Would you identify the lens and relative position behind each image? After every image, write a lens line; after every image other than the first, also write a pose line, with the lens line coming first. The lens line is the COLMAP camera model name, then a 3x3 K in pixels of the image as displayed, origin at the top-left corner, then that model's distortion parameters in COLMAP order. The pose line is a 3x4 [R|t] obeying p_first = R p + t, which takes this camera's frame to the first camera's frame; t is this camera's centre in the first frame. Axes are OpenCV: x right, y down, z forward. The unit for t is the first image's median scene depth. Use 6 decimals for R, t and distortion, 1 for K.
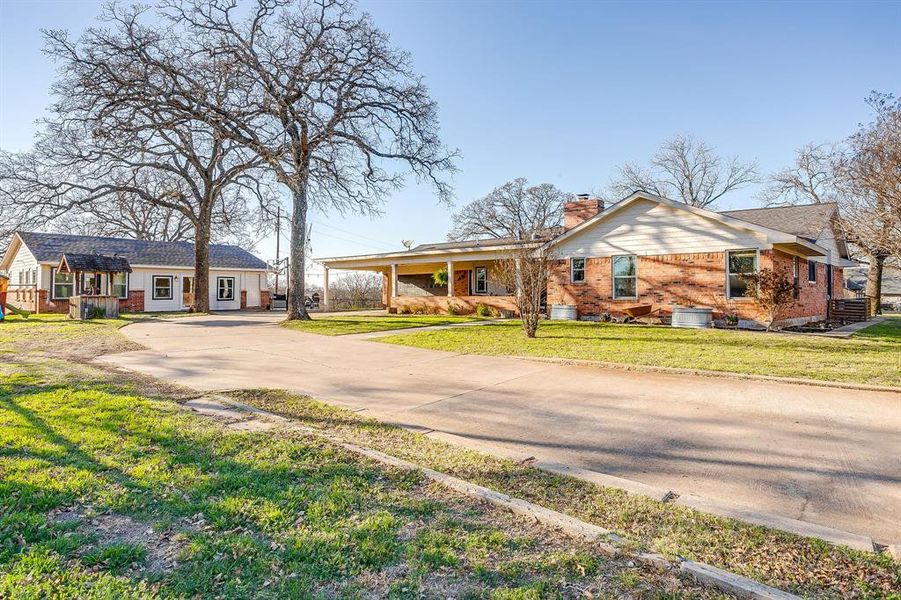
lens RADIAL K [[435.7, 0, 451.1], [0, 435.7, 298.7], [0, 0, 1]] dist [-0.014453, 0.000379]
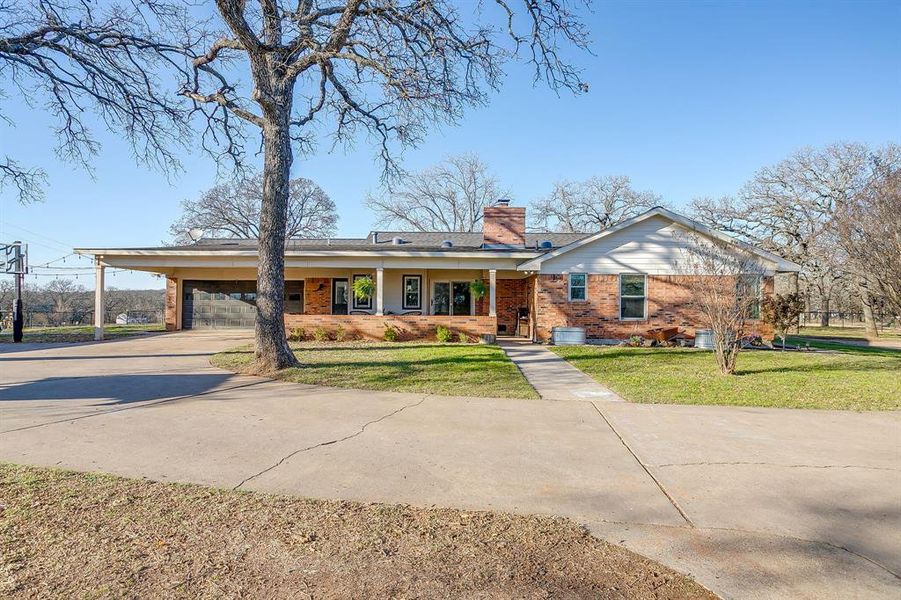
lens RADIAL K [[435.7, 0, 450.3], [0, 435.7, 301.7], [0, 0, 1]] dist [-0.014453, 0.000379]
pose [[0.807138, 0.008148, 0.590306, -0.460882], [-0.000999, 0.999922, -0.012436, -0.026956], [-0.590362, 0.009448, 0.807083, 0.465377]]
